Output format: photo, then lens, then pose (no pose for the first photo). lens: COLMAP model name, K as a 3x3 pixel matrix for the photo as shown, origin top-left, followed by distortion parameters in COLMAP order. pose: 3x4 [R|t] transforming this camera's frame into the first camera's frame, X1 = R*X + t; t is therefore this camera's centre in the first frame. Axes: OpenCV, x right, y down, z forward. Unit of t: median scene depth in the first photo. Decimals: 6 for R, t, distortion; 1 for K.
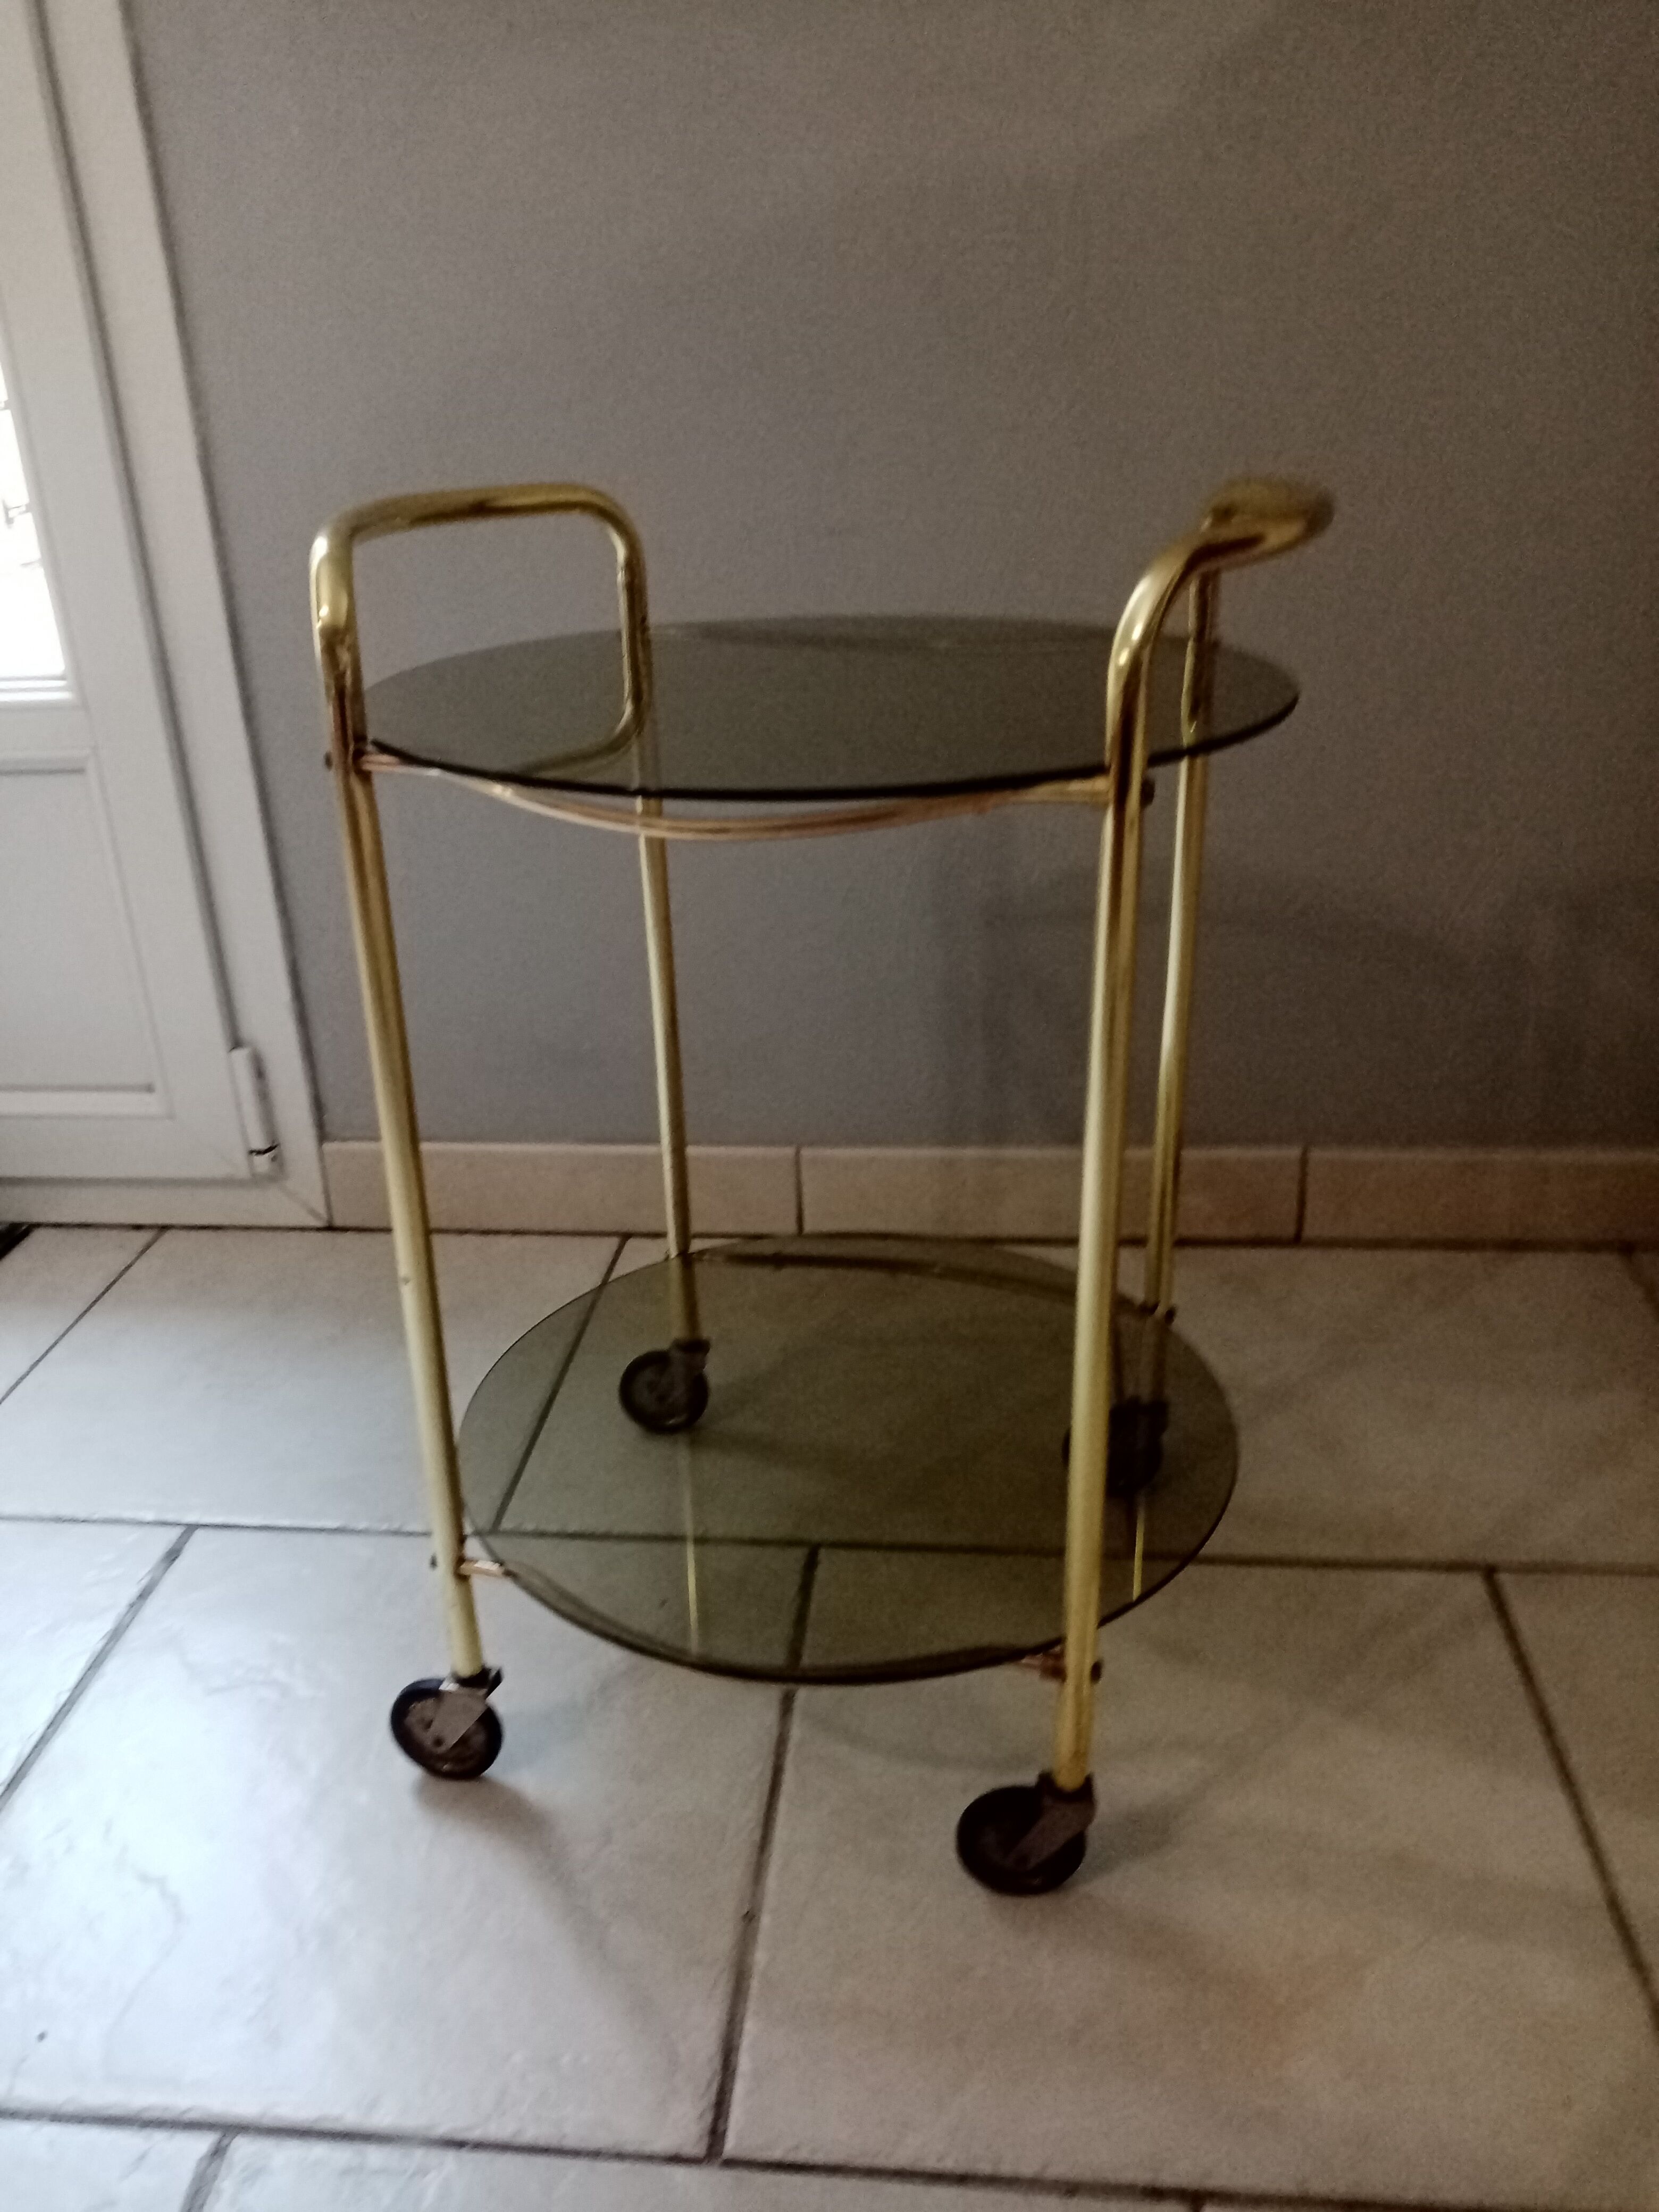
lens RADIAL K [[1803.8, 0, 821.5], [0, 1803.8, 1091.8], [0, 0, 1]] dist [0.001724, -0.007445]
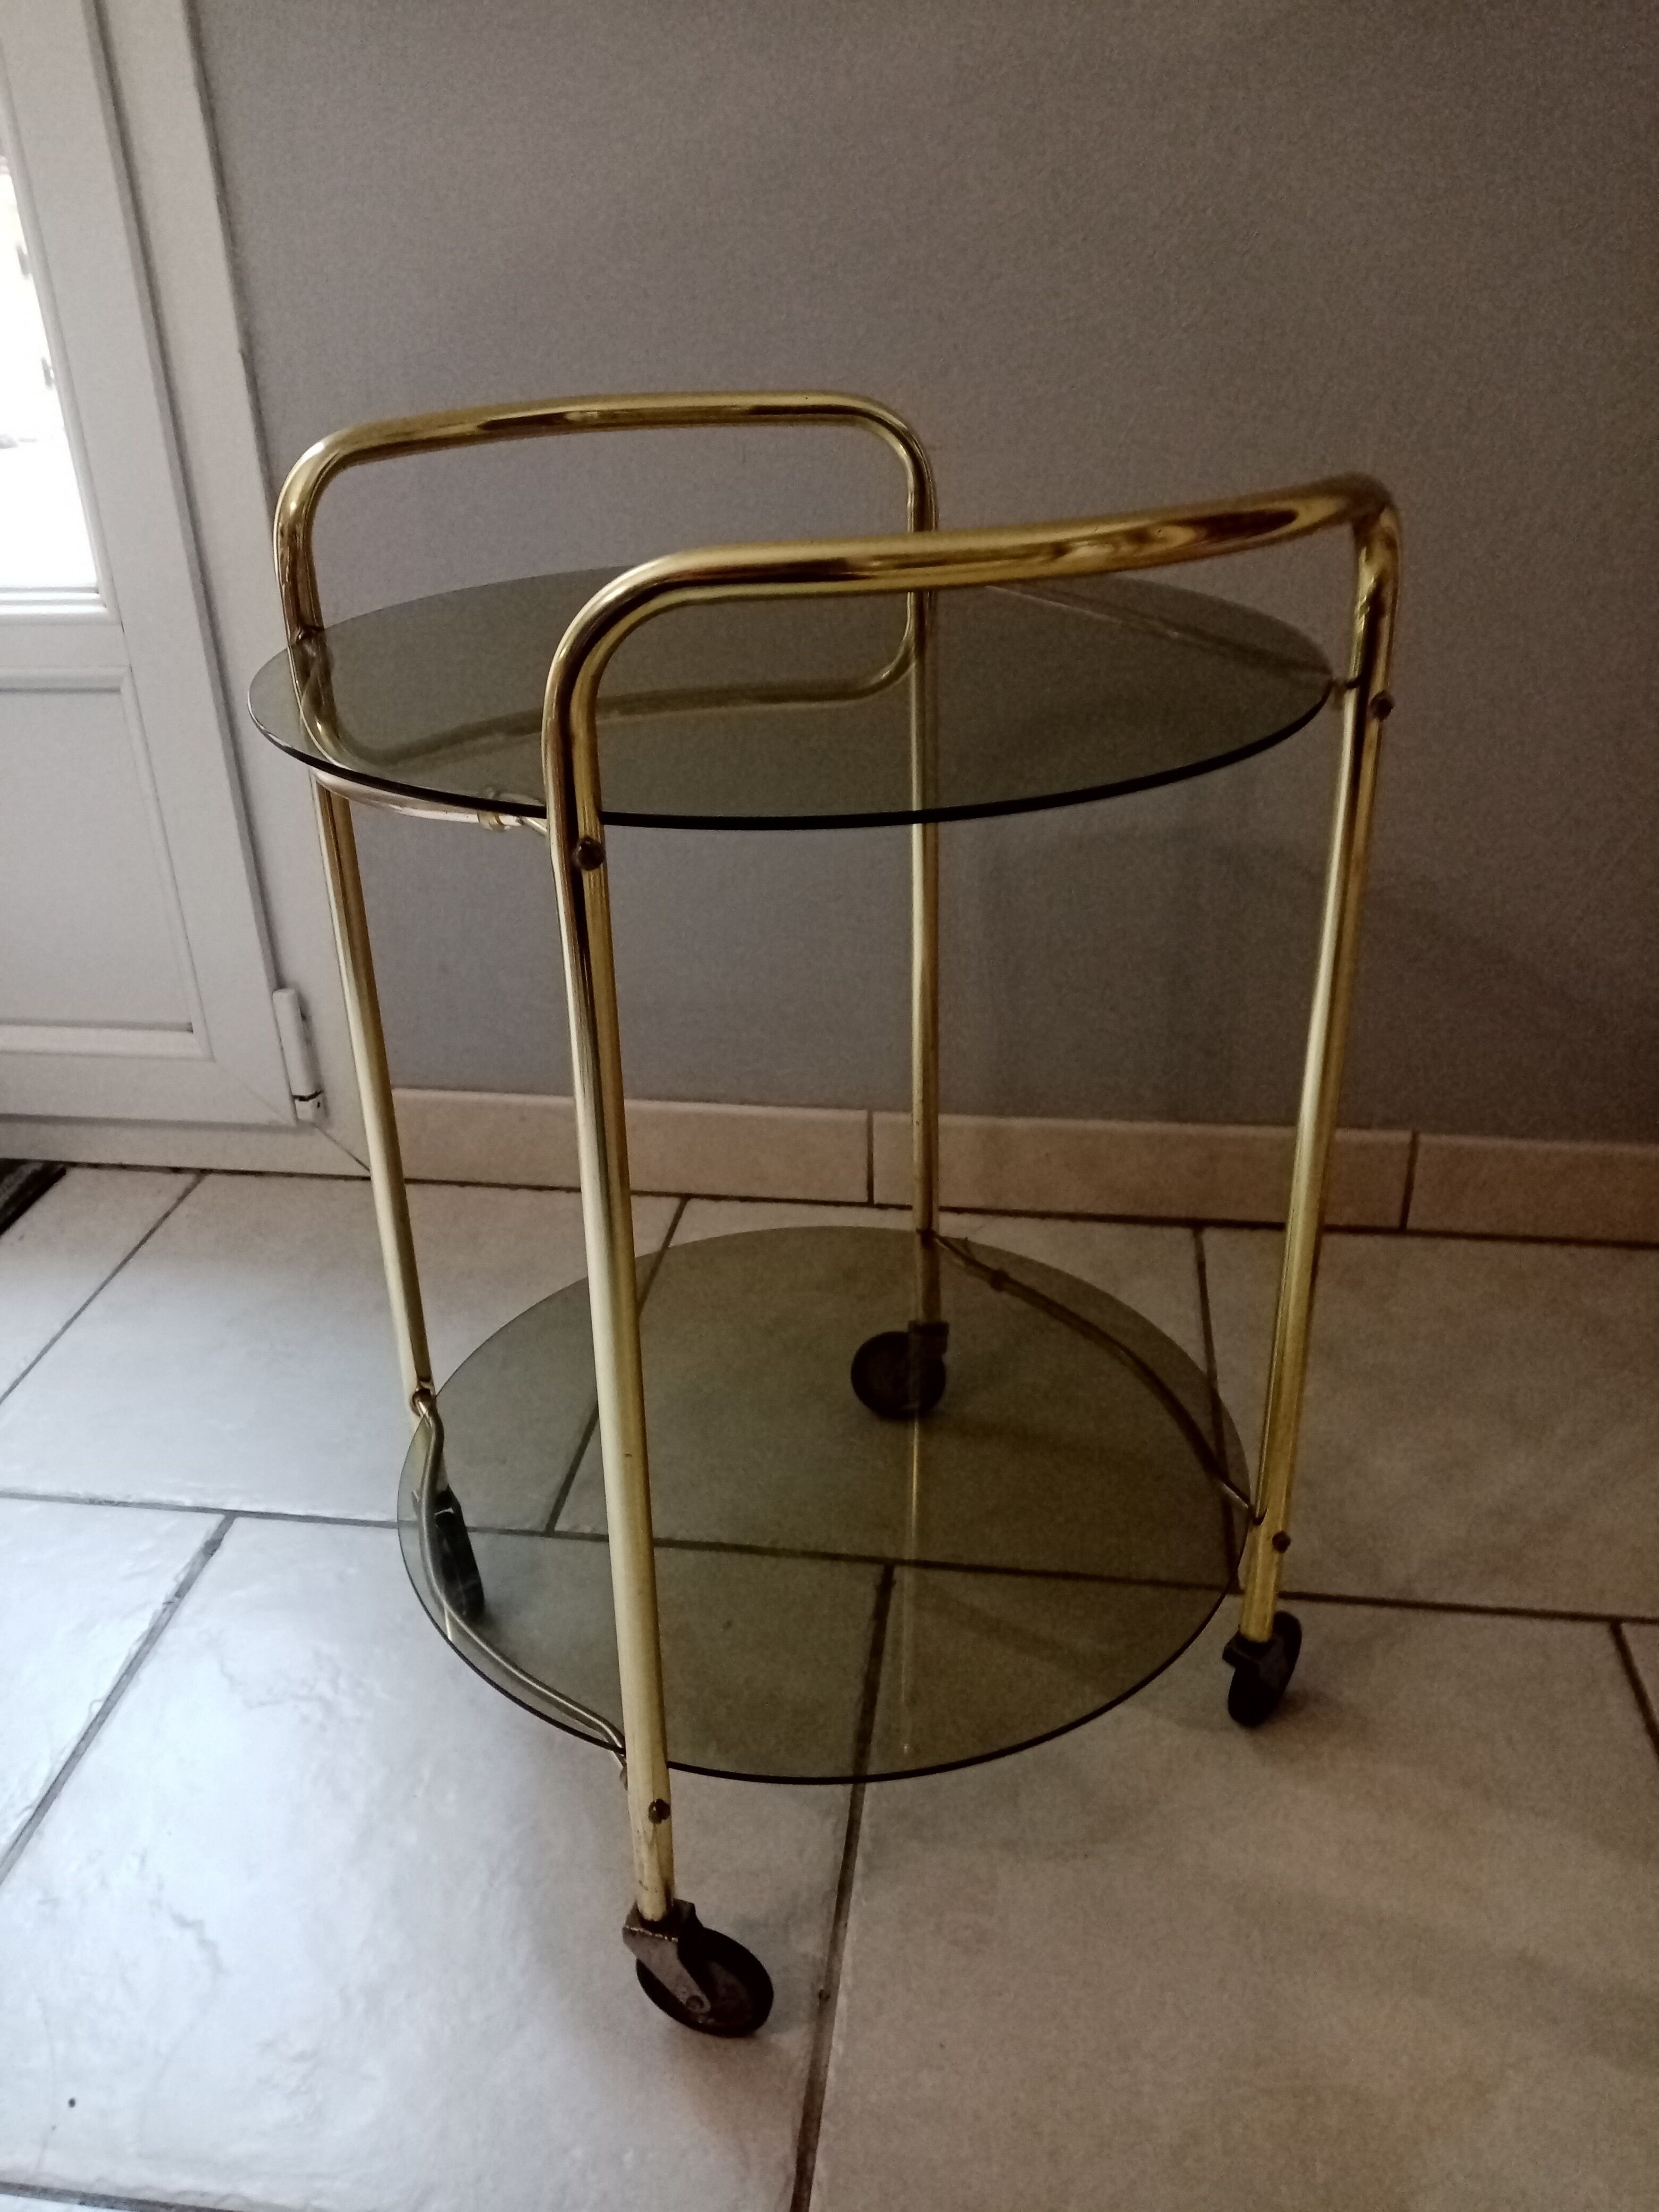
lens RADIAL K [[1780.5, 0, 829.5], [0, 1780.5, 1106.0], [0, 0, 1]] dist [-0.006113, -0.012058]
pose [[0.999533, 0.027710, -0.012842, -0.029347], [-0.026661, 0.996776, 0.075672, -0.054235], [0.014898, -0.075295, 0.997050, 0.090194]]
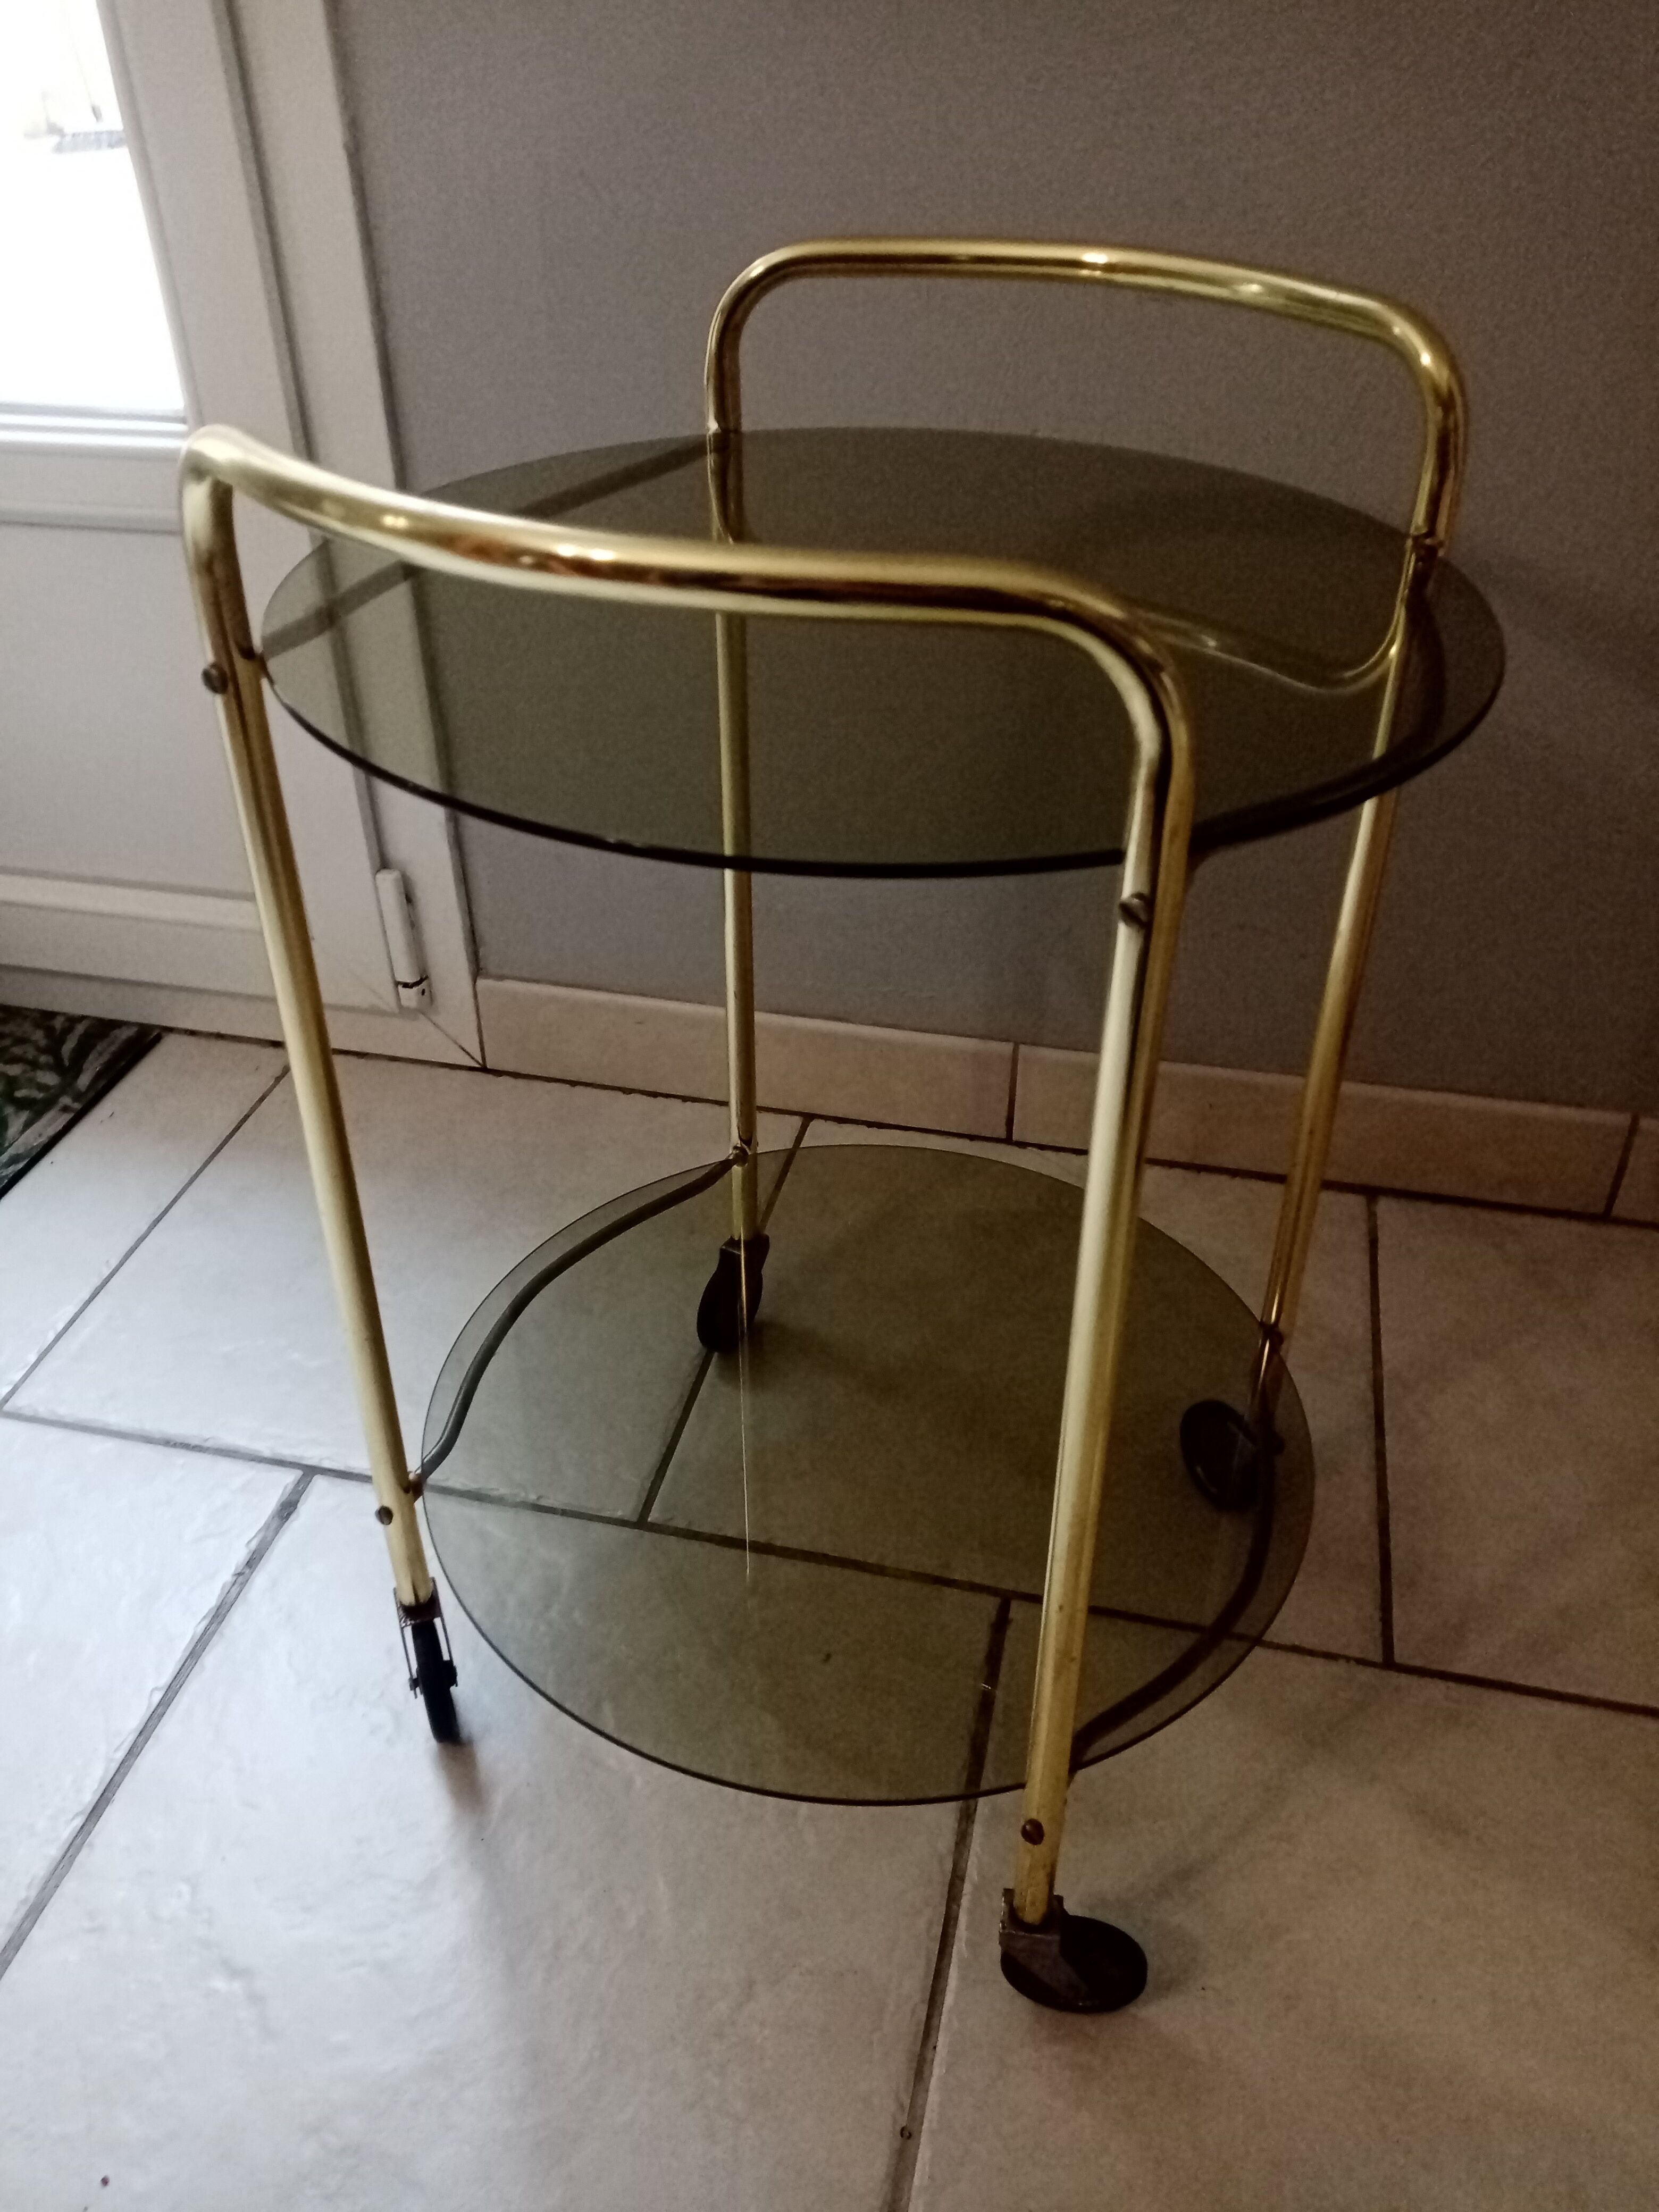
lens RADIAL K [[1770.0, 0, 821.6], [0, 1770.0, 1095.2], [0, 0, 1]] dist [0.032645, -0.044899]
pose [[0.992299, 0.093969, -0.080704, -0.044637], [-0.074770, 0.973842, 0.214573, -0.153943], [0.098756, -0.206886, 0.973368, 0.211385]]
